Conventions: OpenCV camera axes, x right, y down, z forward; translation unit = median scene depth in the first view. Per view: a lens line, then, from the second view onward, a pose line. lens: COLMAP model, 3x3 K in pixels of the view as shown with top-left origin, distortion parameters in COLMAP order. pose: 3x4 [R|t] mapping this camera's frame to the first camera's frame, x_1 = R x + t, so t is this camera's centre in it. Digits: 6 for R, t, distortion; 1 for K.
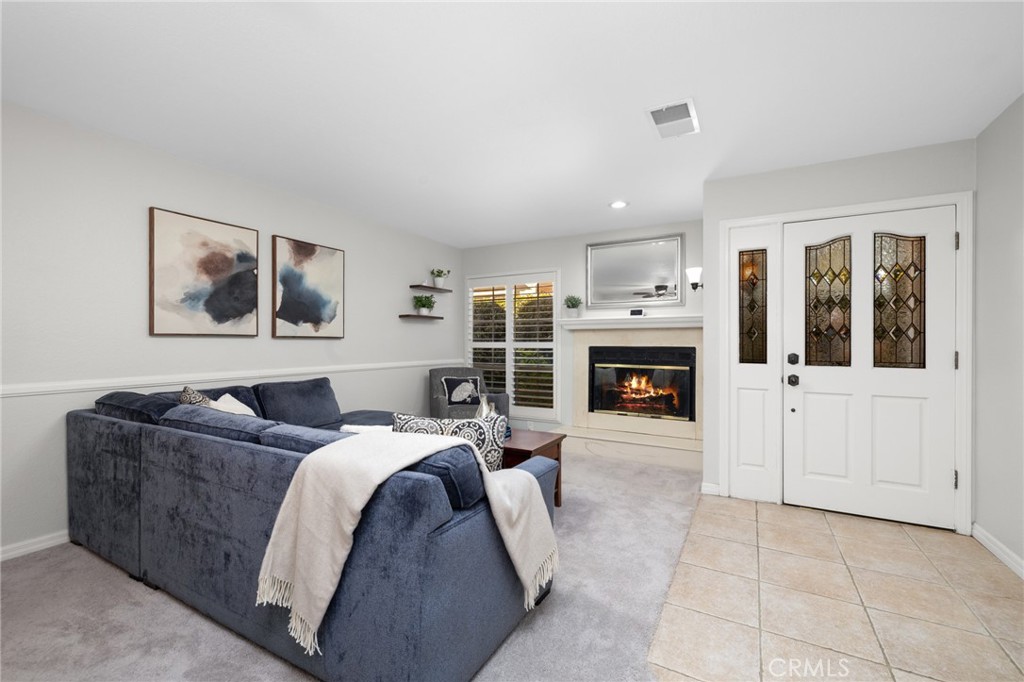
lens RADIAL K [[431.1, 0, 512.0], [0, 431.1, 341.0], [0, 0, 1]] dist [0.000764, 0.000014]
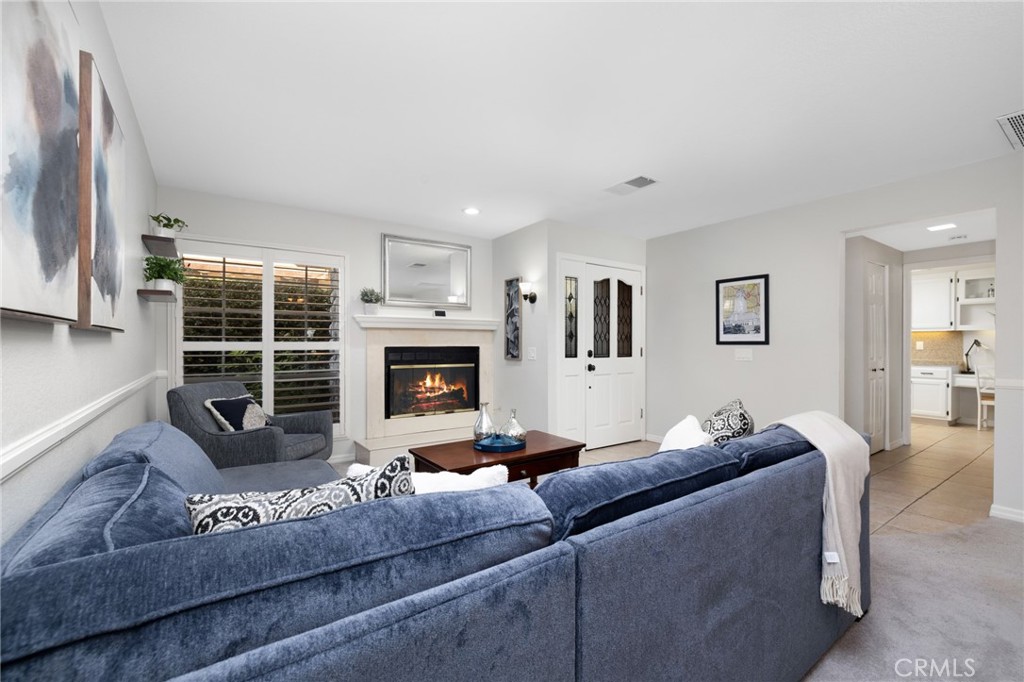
lens RADIAL K [[431.1, 0, 512.0], [0, 431.1, 341.0], [0, 0, 1]] dist [0.000764, 0.000014]
pose [[0.438676, 0.003405, 0.898639, -0.554631], [-0.005395, 0.999985, -0.001155, 0.000092], [-0.898629, -0.004341, 0.438688, 0.384116]]
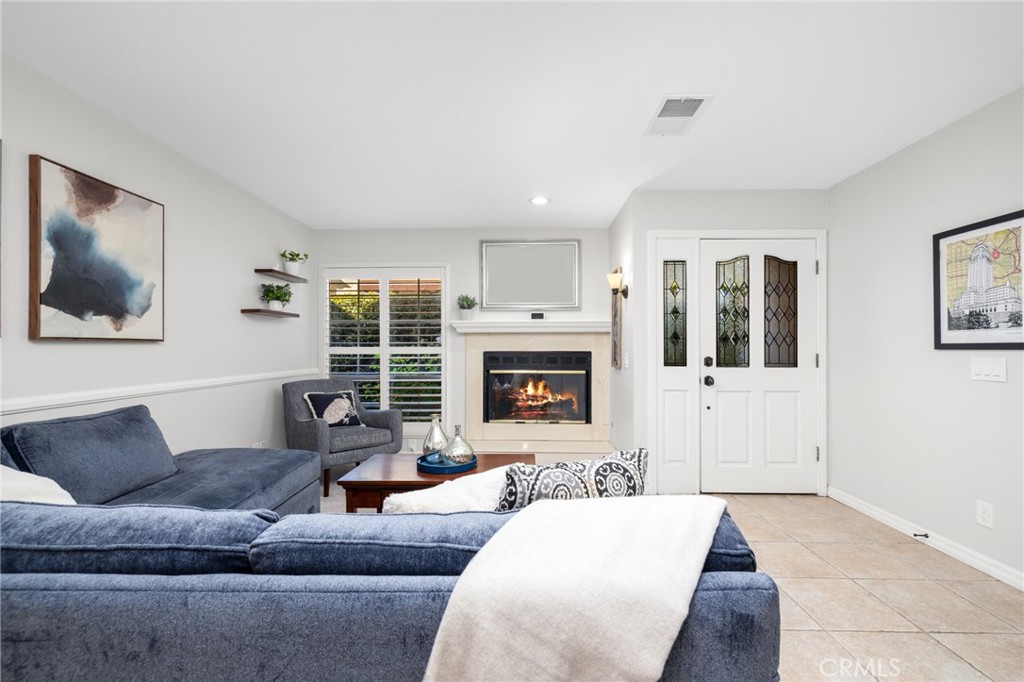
lens RADIAL K [[428.3, 0, 515.8], [0, 428.3, 344.7], [0, 0, 1]] dist [0.000881, 0.000008]
pose [[0.882663, 0.000418, 0.470006, -0.202996], [0.000165, 0.999999, -0.001199, -0.000674], [-0.470006, 0.001136, 0.882662, 0.170271]]
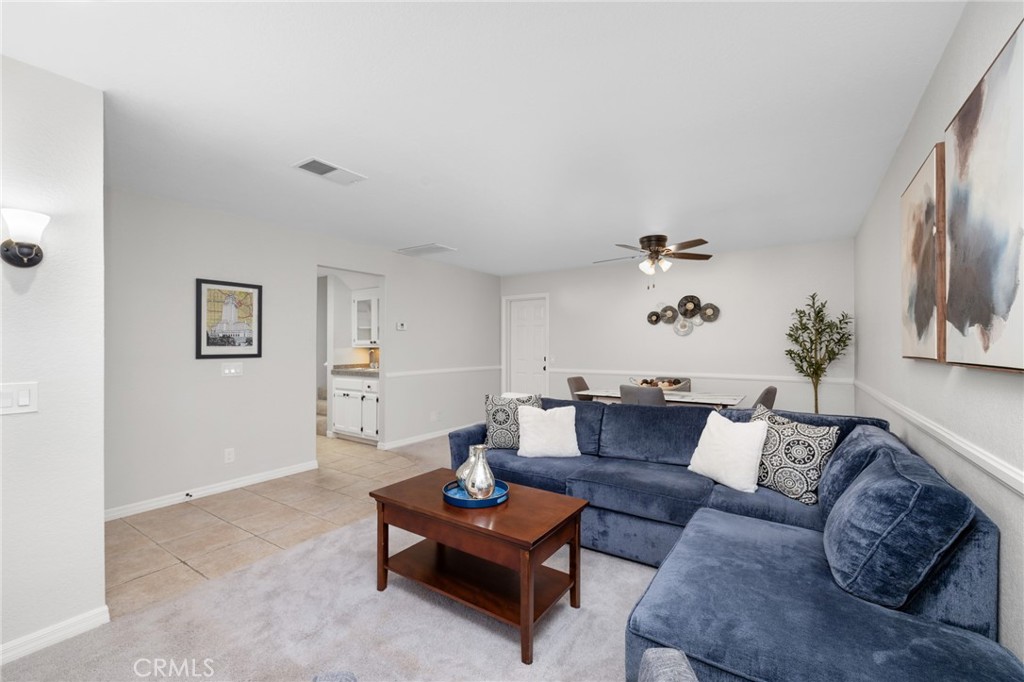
lens RADIAL K [[437.6, 0, 512.0], [0, 437.6, 341.0], [0, 0, 1]] dist [0.000304, -0.000018]
pose [[-0.996389, -0.003831, 0.084819, -0.115800], [-0.005034, 0.999890, -0.013976, -0.019280], [-0.084756, -0.014353, -0.996298, 1.124664]]
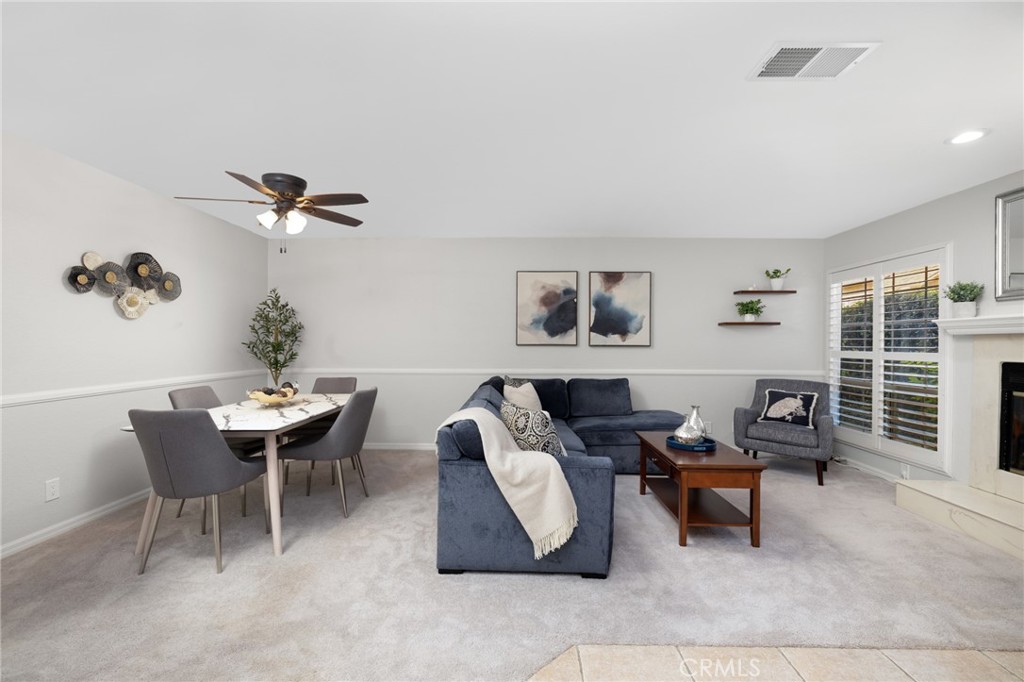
lens RADIAL K [[428.3, 0, 515.8], [0, 428.3, 344.7], [0, 0, 1]] dist [0.000881, 0.000008]
pose [[0.474069, 0.005520, -0.880470, 0.413326], [-0.000623, 0.999982, 0.005933, -0.016015], [0.880487, -0.002264, 0.474064, 0.112834]]
